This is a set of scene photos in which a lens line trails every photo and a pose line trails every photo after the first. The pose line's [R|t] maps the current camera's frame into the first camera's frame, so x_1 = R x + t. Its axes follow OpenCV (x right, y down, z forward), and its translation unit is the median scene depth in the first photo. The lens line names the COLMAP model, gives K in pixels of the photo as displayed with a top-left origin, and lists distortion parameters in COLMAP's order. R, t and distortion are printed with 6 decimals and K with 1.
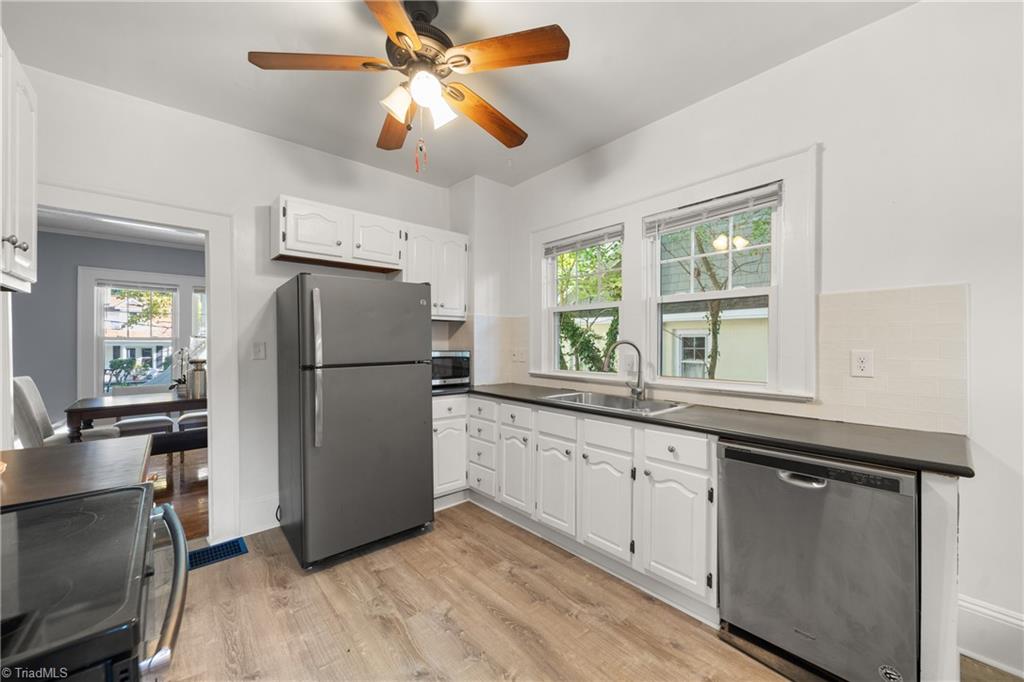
lens RADIAL K [[393.4, 0, 529.3], [0, 393.4, 343.4], [0, 0, 1]] dist [0.002021, 0.000250]
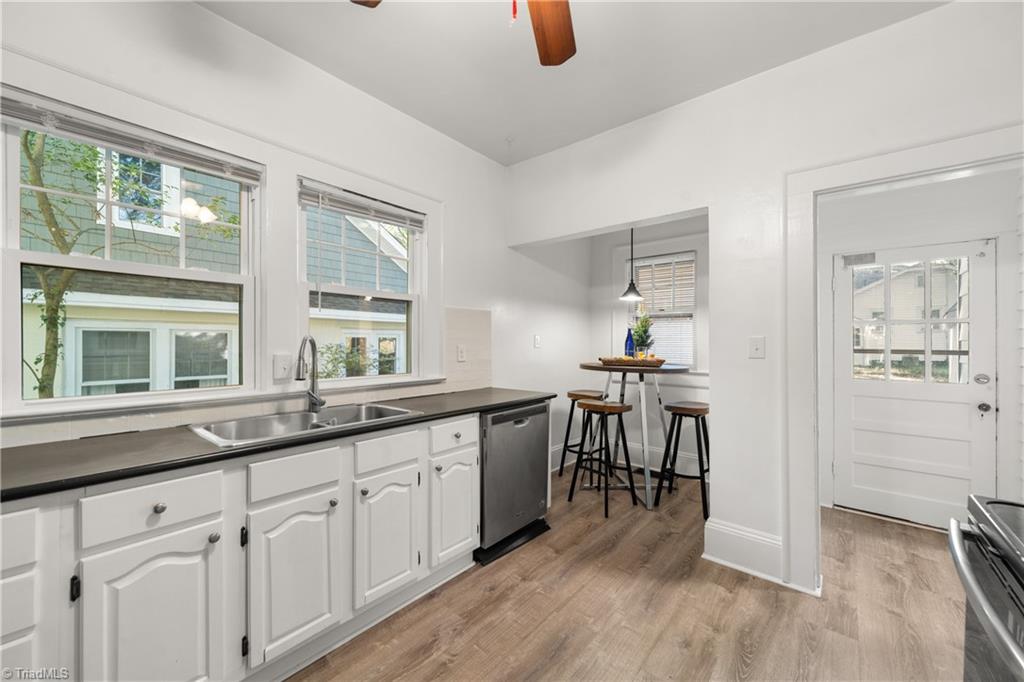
lens RADIAL K [[393.4, 0, 511.1], [0, 393.4, 344.0], [0, 0, 1]] dist [0.002021, 0.000250]
pose [[-0.129200, -0.001725, 0.991617, -0.660275], [-0.001246, 0.999998, 0.001577, 0.008039], [-0.991618, -0.001032, -0.129202, 0.866967]]
